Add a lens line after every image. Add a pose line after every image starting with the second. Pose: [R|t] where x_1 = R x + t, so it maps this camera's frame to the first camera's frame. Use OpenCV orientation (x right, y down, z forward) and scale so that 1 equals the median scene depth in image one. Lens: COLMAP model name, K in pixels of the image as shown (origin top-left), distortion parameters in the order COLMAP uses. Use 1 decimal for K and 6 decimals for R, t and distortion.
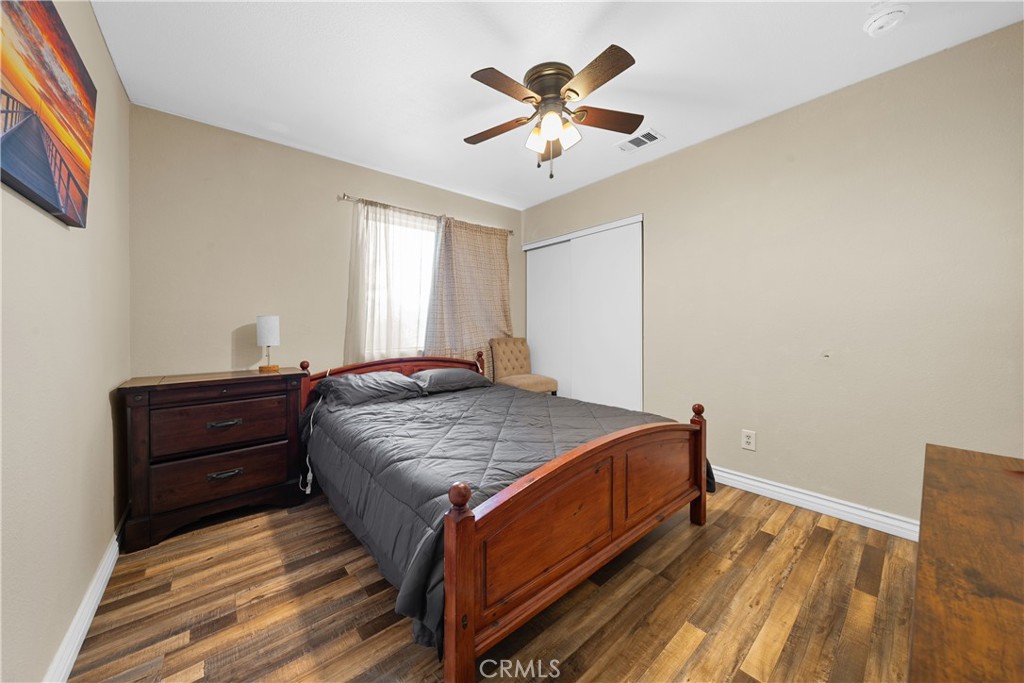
lens RADIAL K [[347.0, 0, 508.3], [0, 347.0, 346.9], [0, 0, 1]] dist [-0.022307, -0.000106]
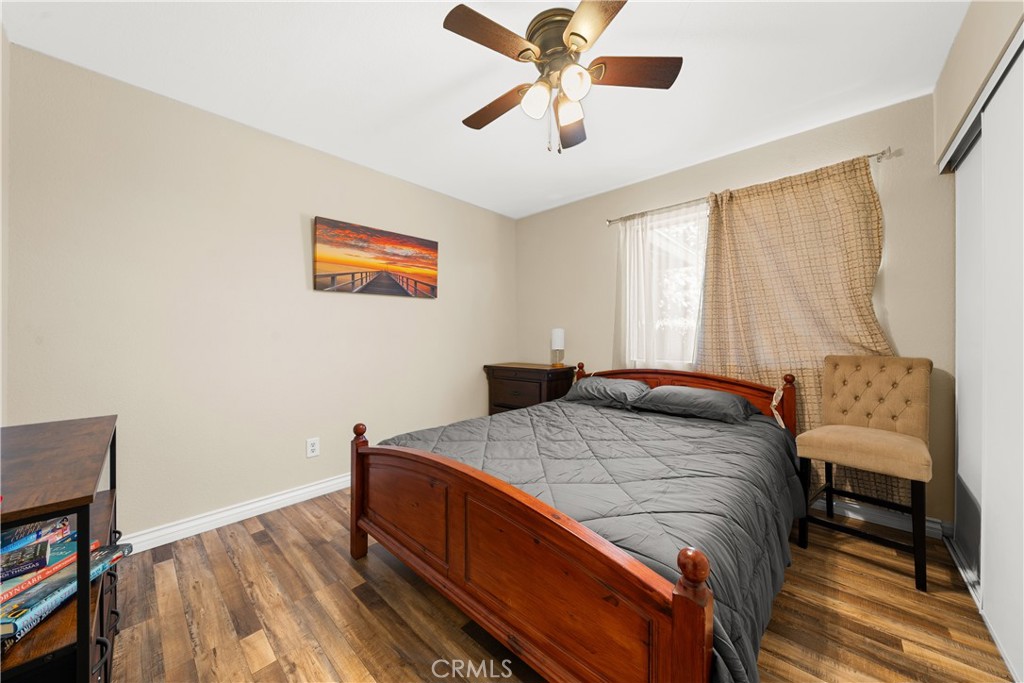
lens RADIAL K [[353.4, 0, 509.5], [0, 353.4, 345.0], [0, 0, 1]] dist [-0.001614, -0.000106]
pose [[0.133641, 0.028563, -0.990618, 1.217539], [-0.050759, 0.998470, 0.021942, -0.071026], [0.989729, 0.047351, 0.134886, 0.997304]]
